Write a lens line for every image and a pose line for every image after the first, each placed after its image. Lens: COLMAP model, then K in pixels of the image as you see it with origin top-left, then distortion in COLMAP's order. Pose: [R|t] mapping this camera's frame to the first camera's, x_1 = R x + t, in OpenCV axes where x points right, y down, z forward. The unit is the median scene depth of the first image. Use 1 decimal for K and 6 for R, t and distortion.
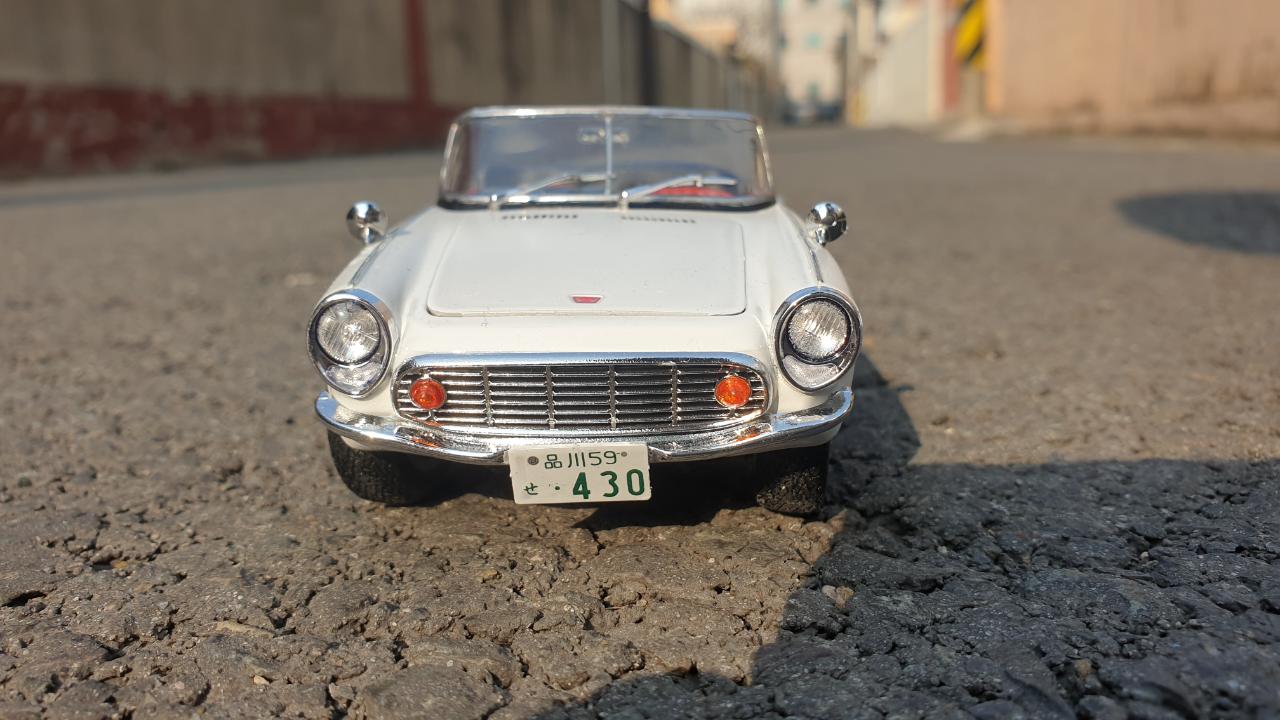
lens RADIAL K [[1161.2, 0, 623.9], [0, 1161.2, 335.0], [0, 0, 1]] dist [0.180231, -0.692507]
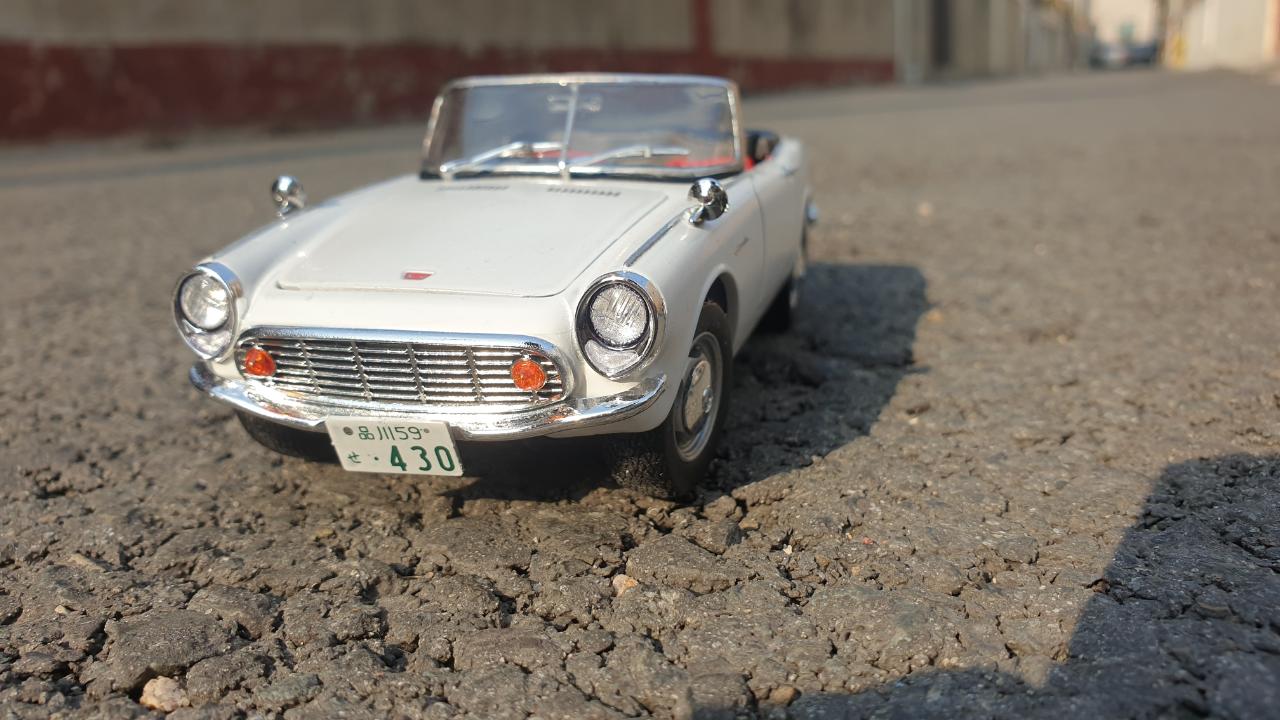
lens RADIAL K [[1164.1, 0, 640.0], [0, 1164.1, 360.0], [0, 0, 1]] dist [-0.012767, 0.005395]
pose [[0.961148, 0.048351, -0.271765, 0.441766], [-0.030257, 0.997061, 0.070381, -0.035683], [0.274369, -0.059423, 0.959787, 0.075214]]
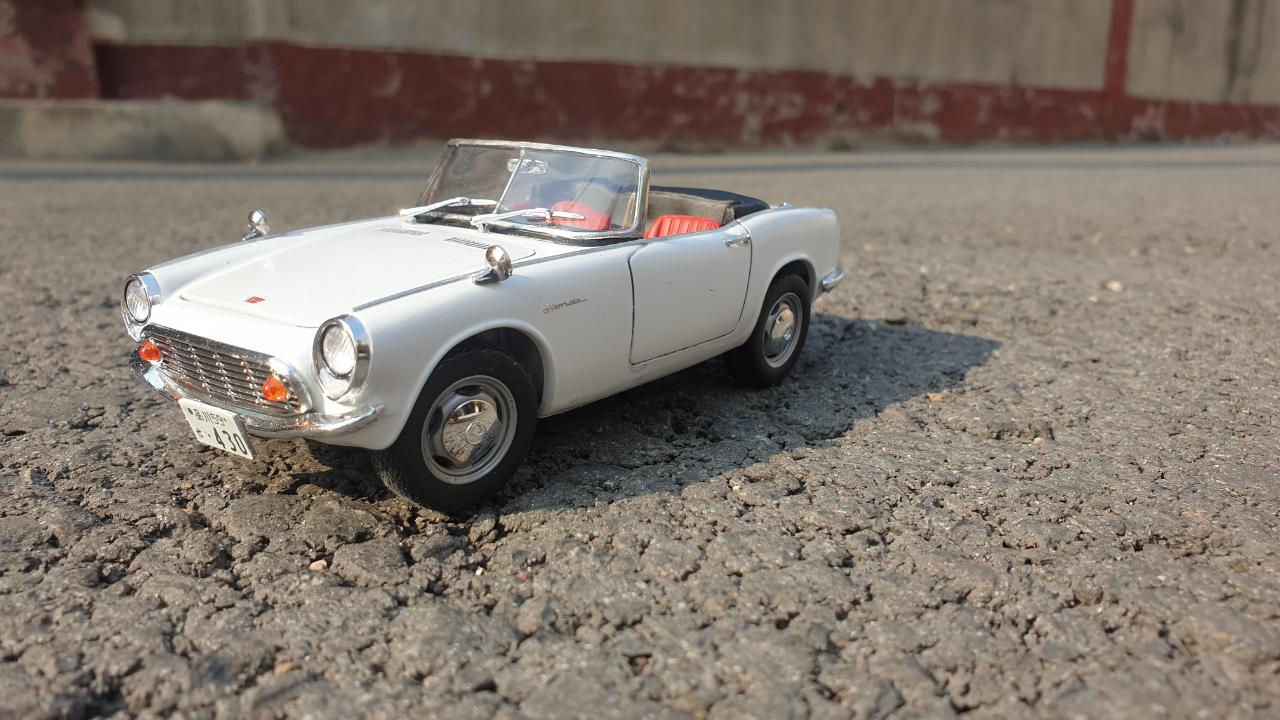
lens RADIAL K [[1164.1, 0, 640.0], [0, 1164.1, 360.0], [0, 0, 1]] dist [-0.012767, 0.005395]
pose [[0.767927, 0.167670, -0.618203, 1.130462], [-0.139966, 0.985733, 0.093488, -0.148641], [0.625059, 0.014736, 0.780439, 0.260152]]
